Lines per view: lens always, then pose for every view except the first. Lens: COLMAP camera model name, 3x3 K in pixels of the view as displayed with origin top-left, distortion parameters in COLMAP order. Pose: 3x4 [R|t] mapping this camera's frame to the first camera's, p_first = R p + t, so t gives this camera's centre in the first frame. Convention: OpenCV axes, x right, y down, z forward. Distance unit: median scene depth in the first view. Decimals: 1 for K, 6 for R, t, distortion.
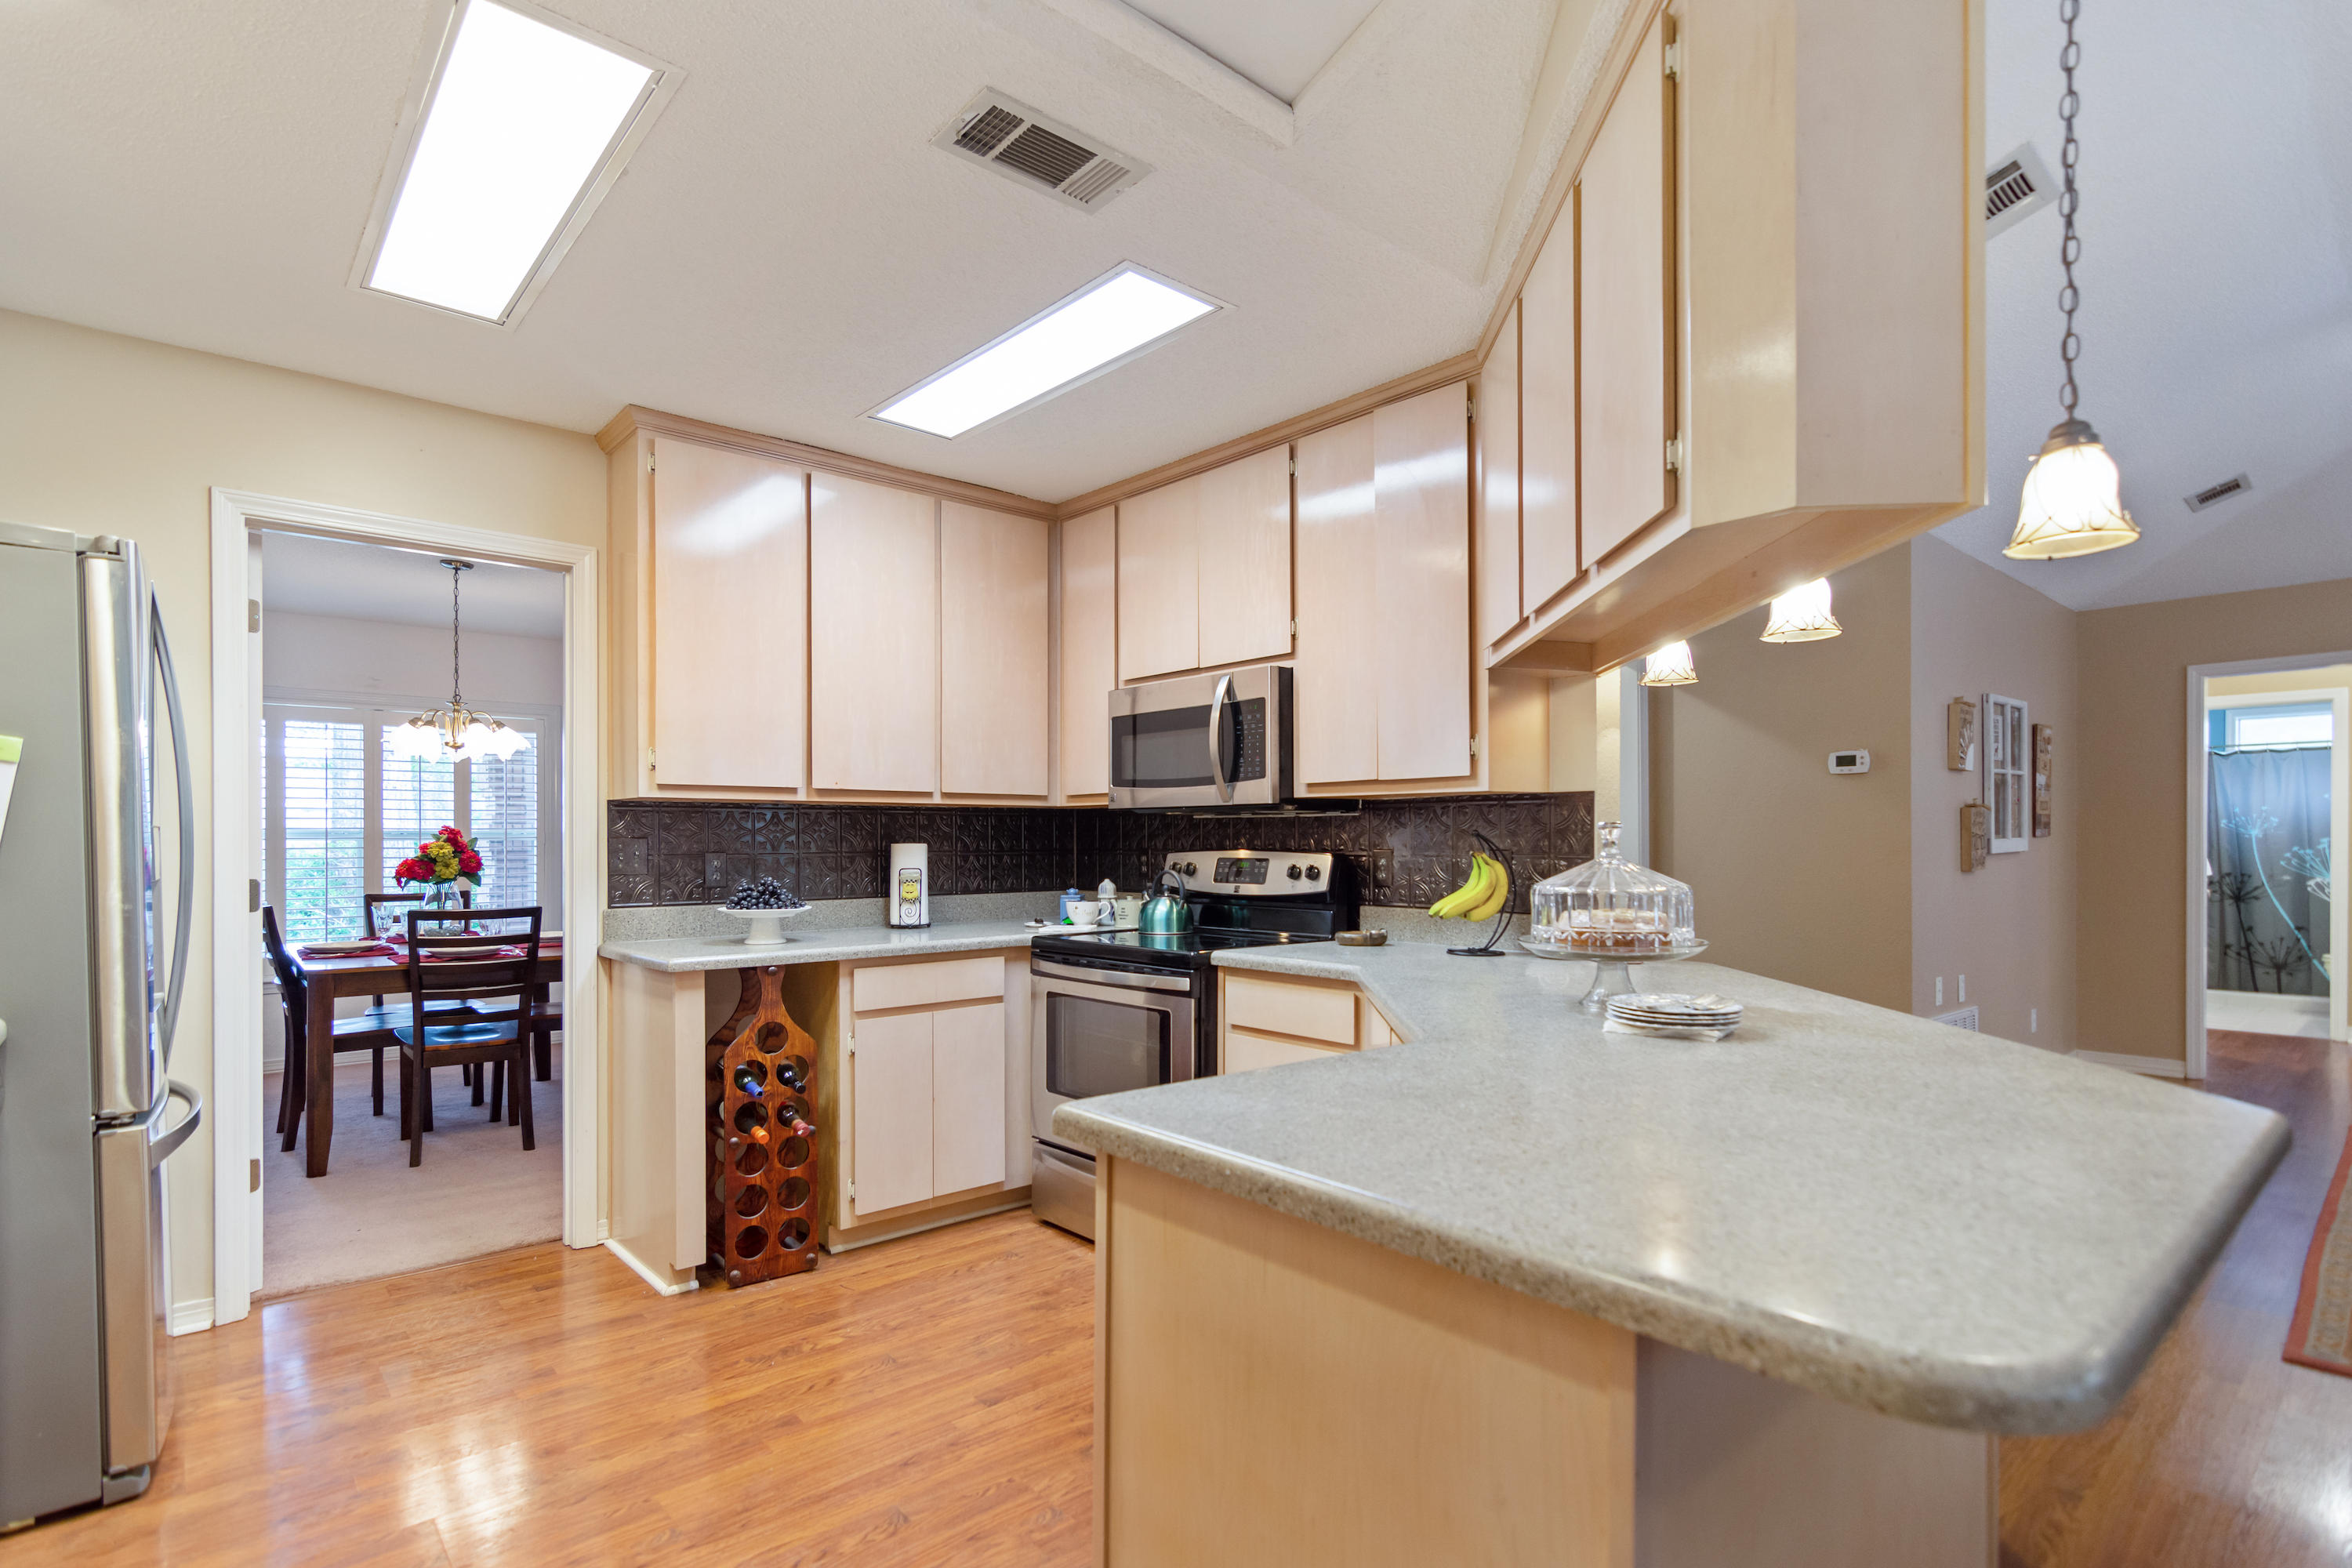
lens RADIAL K [[1133.9, 0, 1161.5], [0, 1133.9, 851.0], [0, 0, 1]] dist [-0.002089, 0.000330]
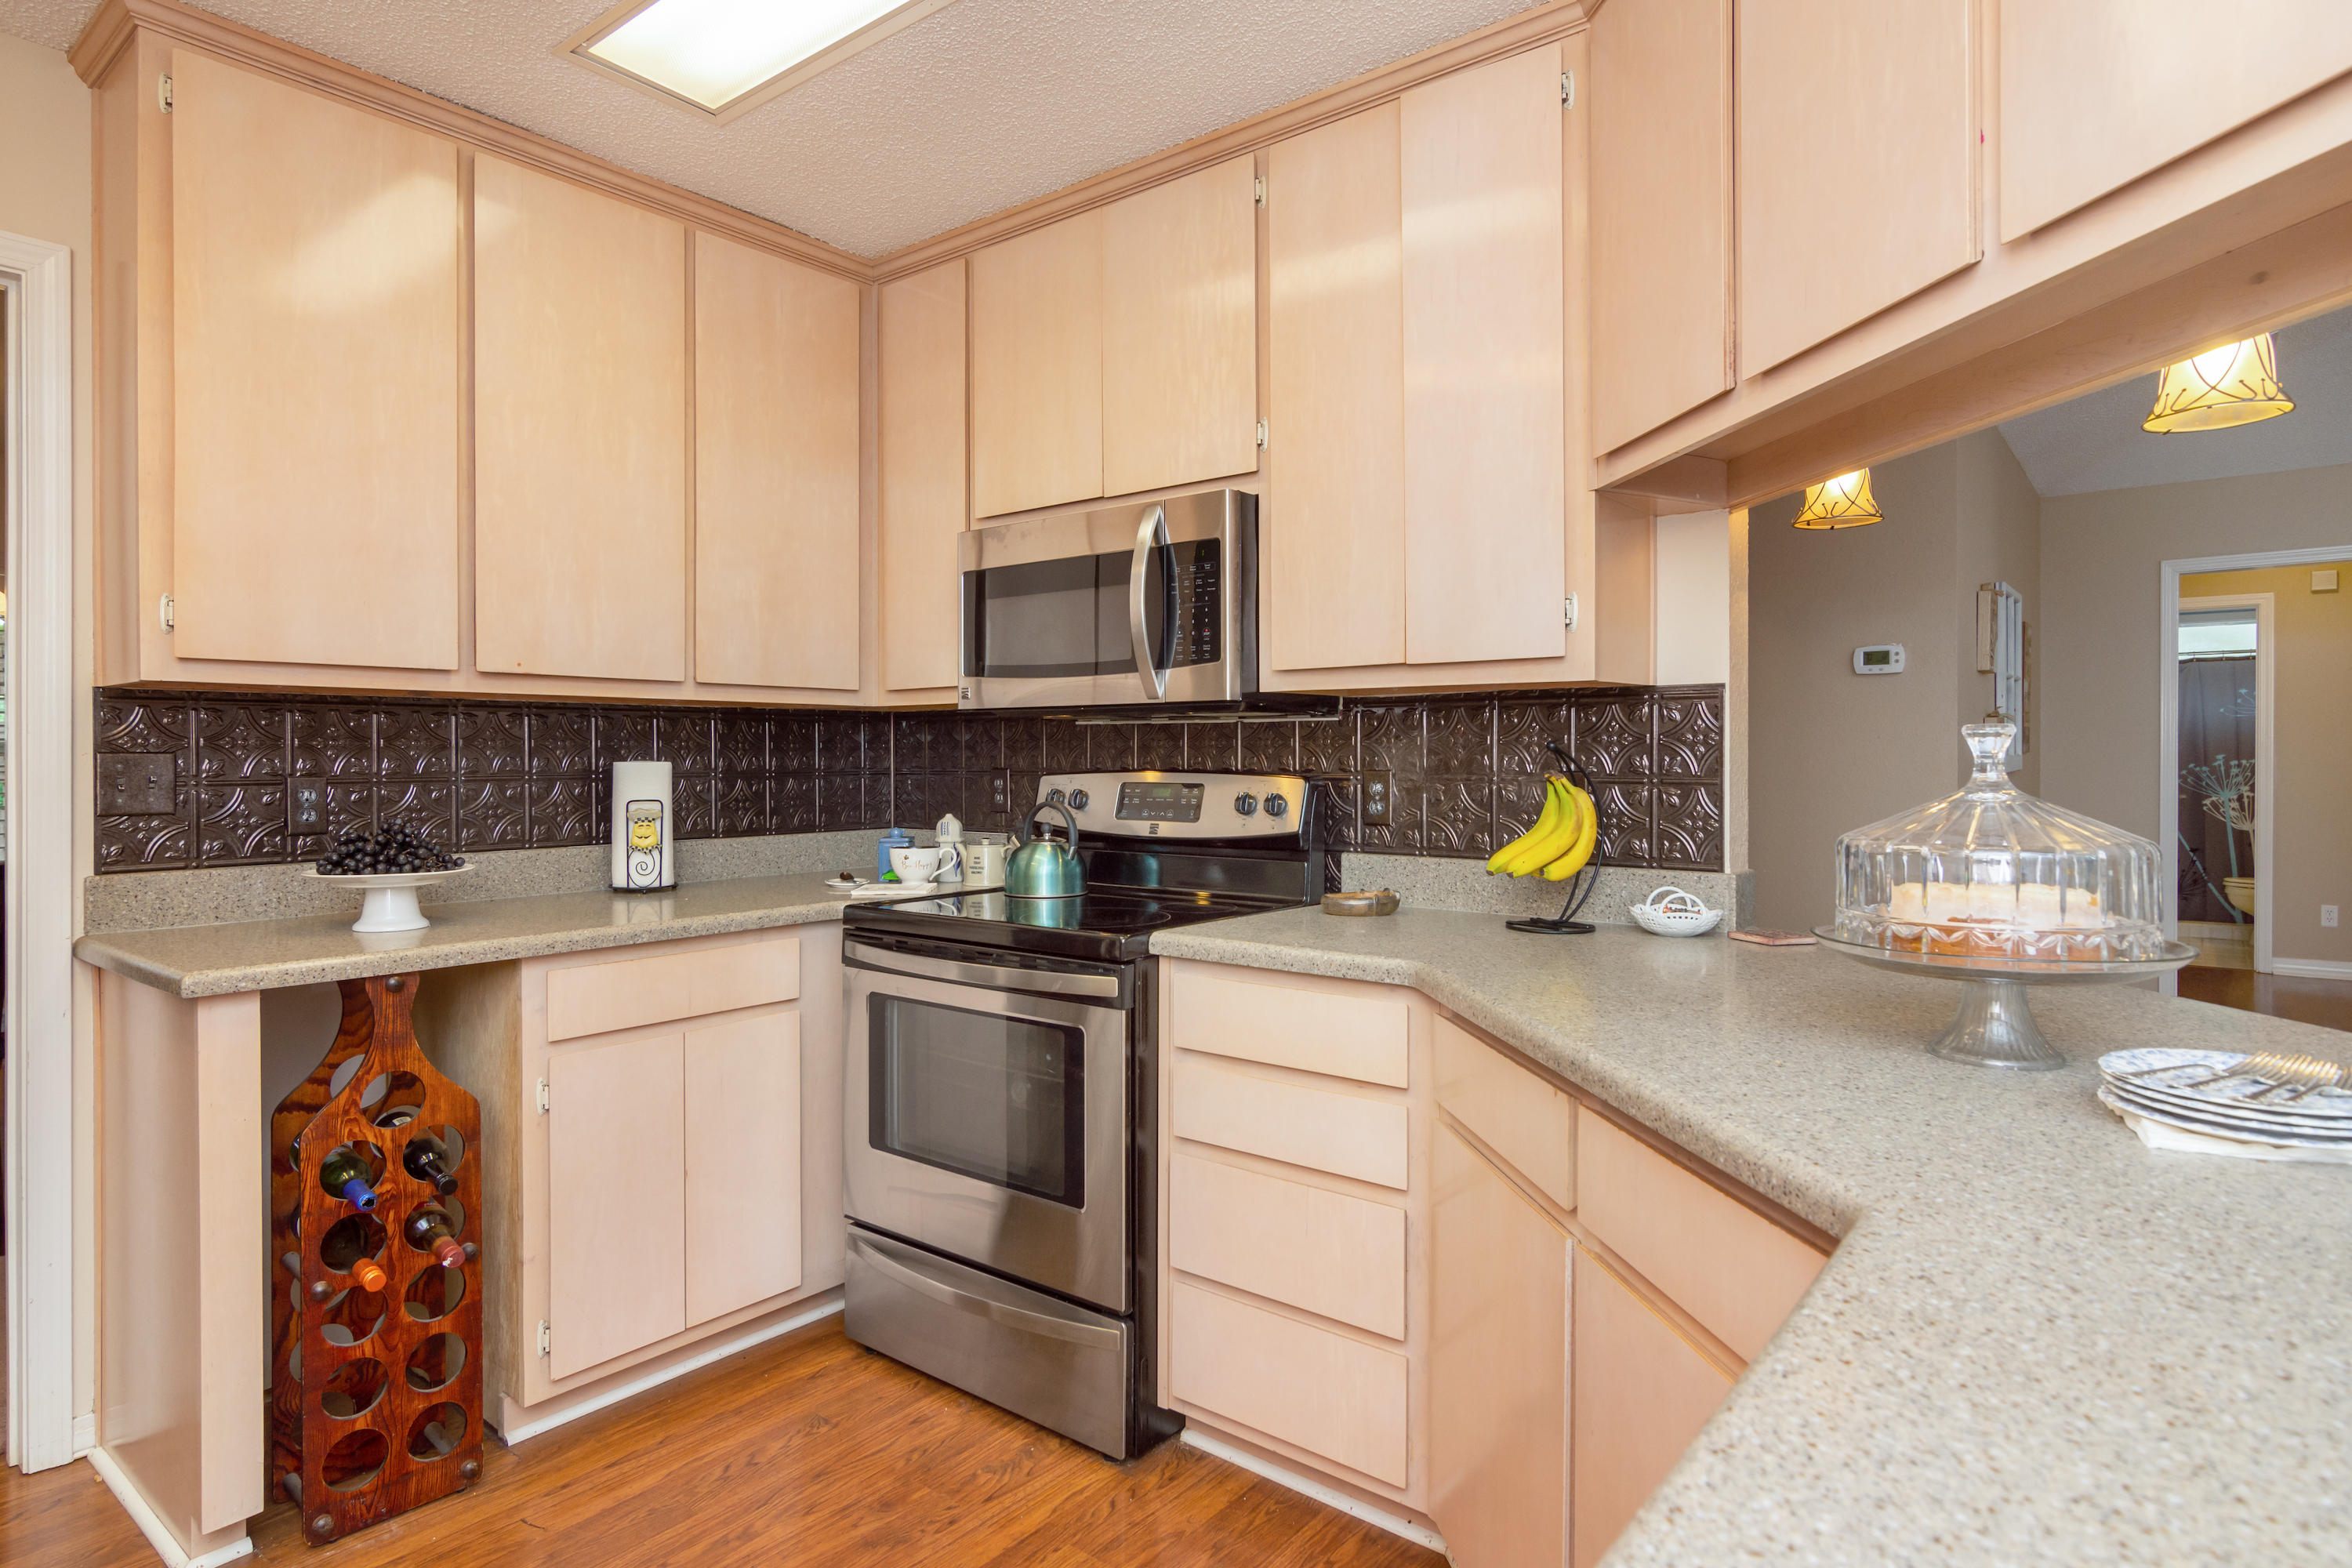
lens RADIAL K [[1292.9, 0, 1174.8], [0, 1292.9, 767.2], [0, 0, 1]] dist [-0.002879, -0.003634]
pose [[0.984654, -0.001107, 0.174512, -0.060063], [0.001156, 0.999999, -0.000182, -0.003553], [-0.174512, 0.000381, 0.984655, 0.255645]]
